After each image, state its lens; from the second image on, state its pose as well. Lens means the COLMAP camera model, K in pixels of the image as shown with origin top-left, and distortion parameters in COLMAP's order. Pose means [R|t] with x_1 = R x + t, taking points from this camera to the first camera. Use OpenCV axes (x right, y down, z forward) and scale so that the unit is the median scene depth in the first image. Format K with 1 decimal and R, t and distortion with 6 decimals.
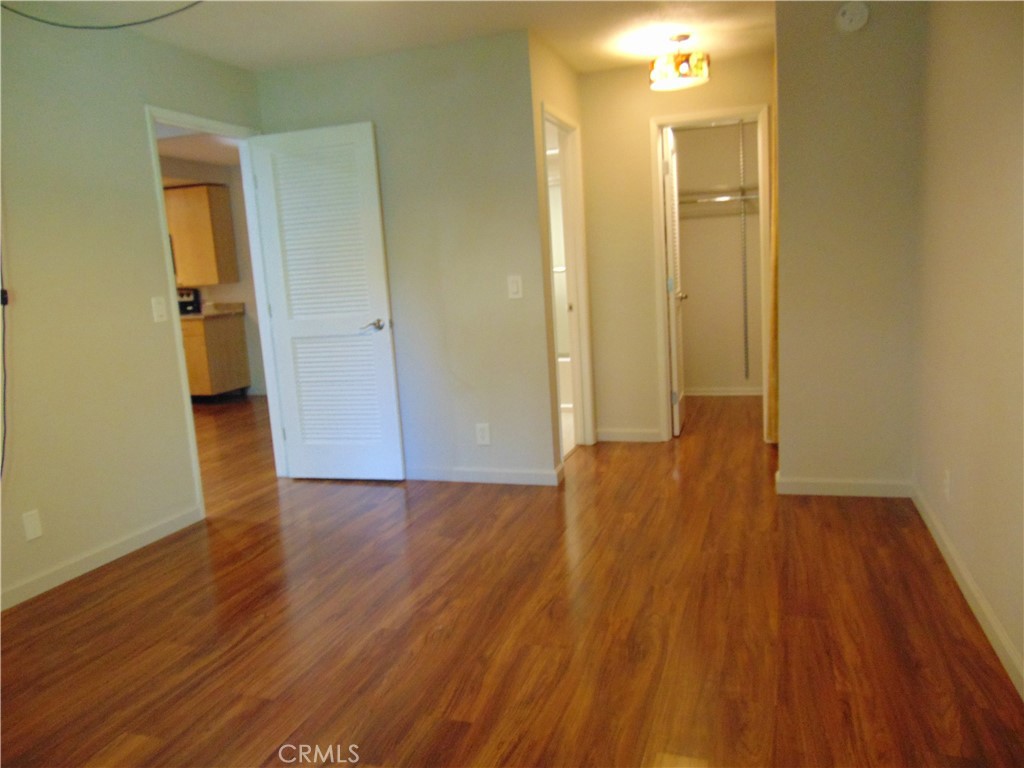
lens RADIAL K [[766.1, 0, 510.1], [0, 766.1, 382.1], [0, 0, 1]] dist [-0.045193, 0.095313]
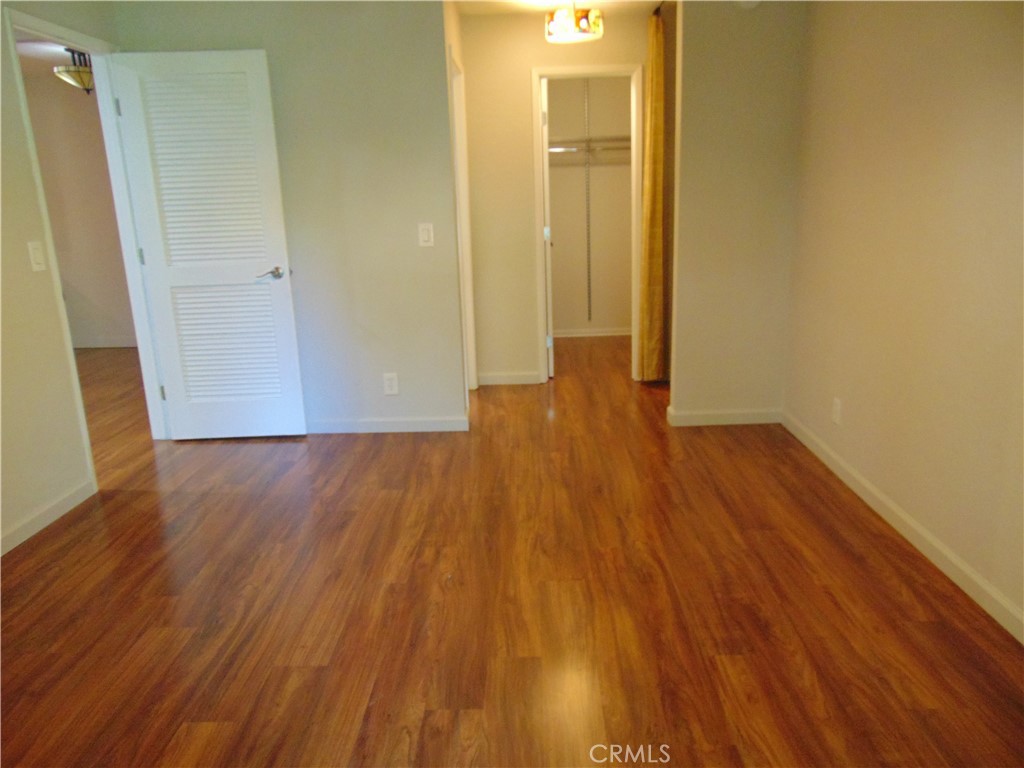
lens RADIAL K [[766.1, 0, 510.1], [0, 766.1, 382.1], [0, 0, 1]] dist [-0.045193, 0.095313]
pose [[0.951912, -0.042383, 0.303425, -0.237246], [0.018641, 0.996562, 0.080721, -0.014603], [-0.305803, -0.071183, 0.949430, 0.014202]]
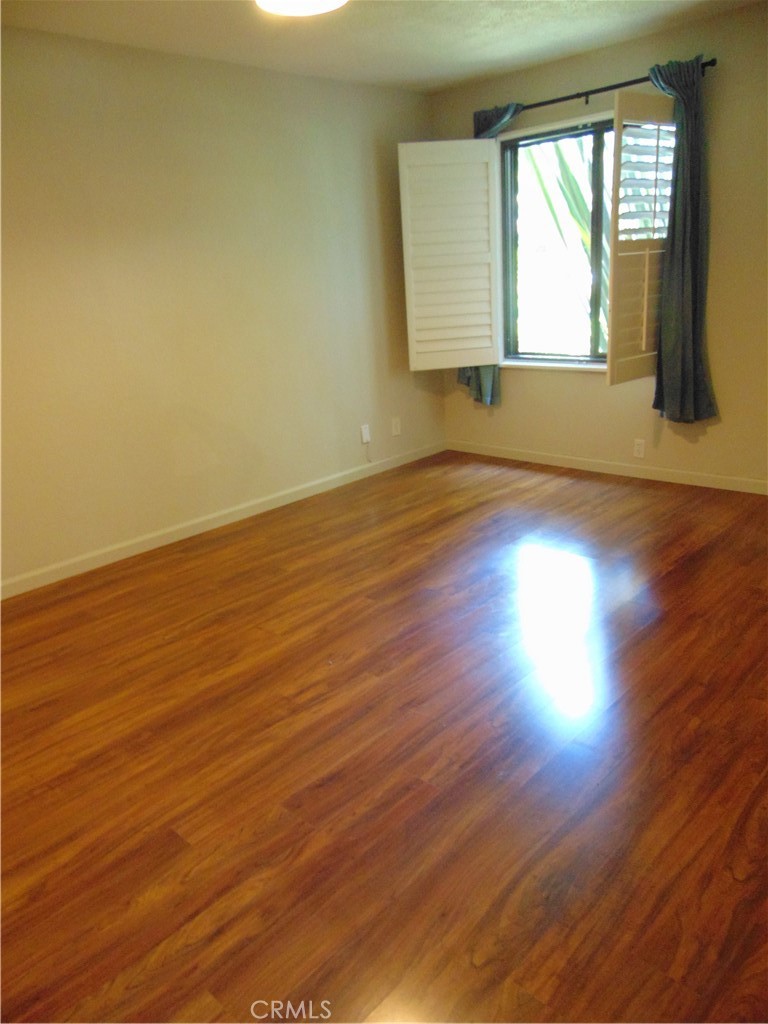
lens RADIAL K [[766.1, 0, 382.8], [0, 766.1, 516.7], [0, 0, 1]] dist [-0.045193, 0.095313]
pose [[-0.902076, -0.013680, 0.431360, -0.461194], [0.182628, 0.893498, 0.410254, -0.210896], [-0.391032, 0.448858, -0.803505, 1.306670]]
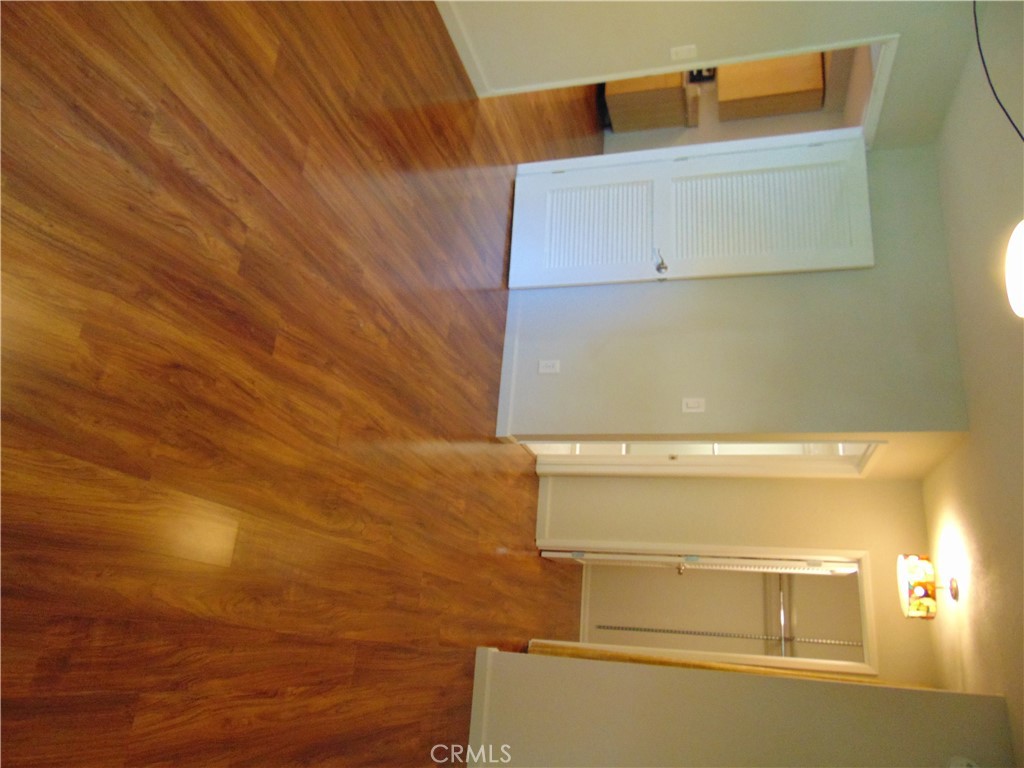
lens RADIAL K [[766.1, 0, 510.1], [0, 766.1, 382.1], [0, 0, 1]] dist [-0.045193, 0.095313]
pose [[-0.043950, 0.999033, 0.000879, -0.016409], [-0.989496, -0.043652, 0.137814, -0.028442], [0.137719, 0.005187, 0.990458, -0.028586]]
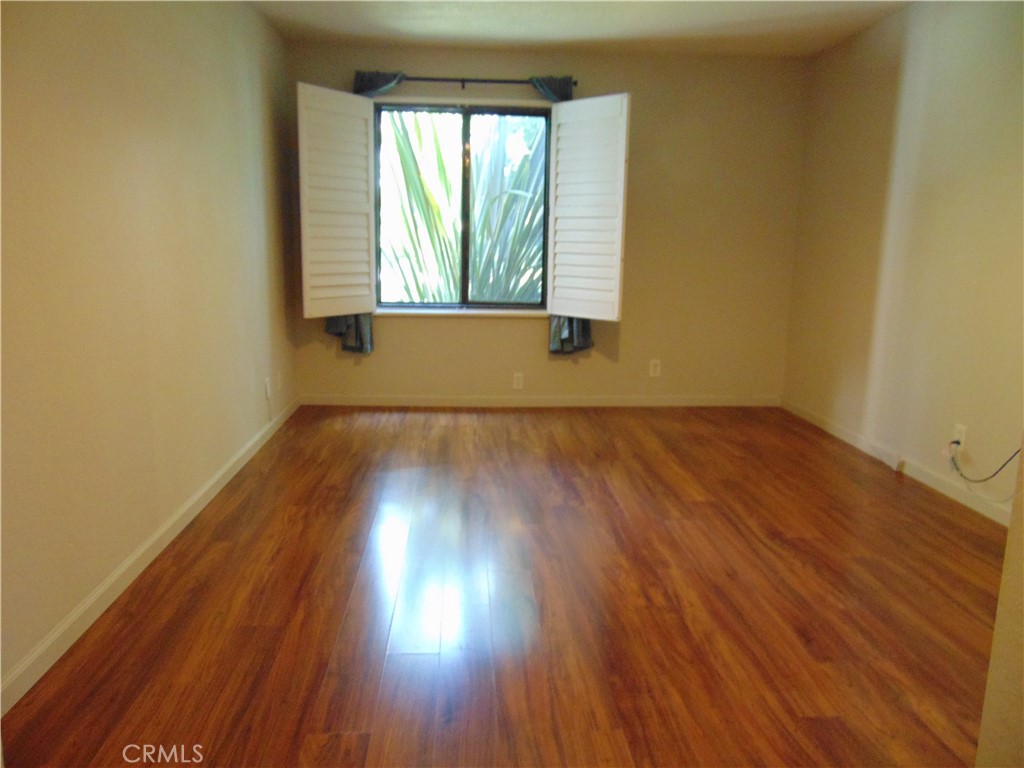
lens RADIAL K [[768.1, 0, 510.0], [0, 768.1, 380.2], [0, 0, 1]] dist [-0.039261, 0.084641]
pose [[-0.922173, 0.114361, -0.369484, 0.307365], [-0.019198, 0.940577, 0.339038, -0.214330], [0.386301, 0.319745, -0.865179, 1.338261]]
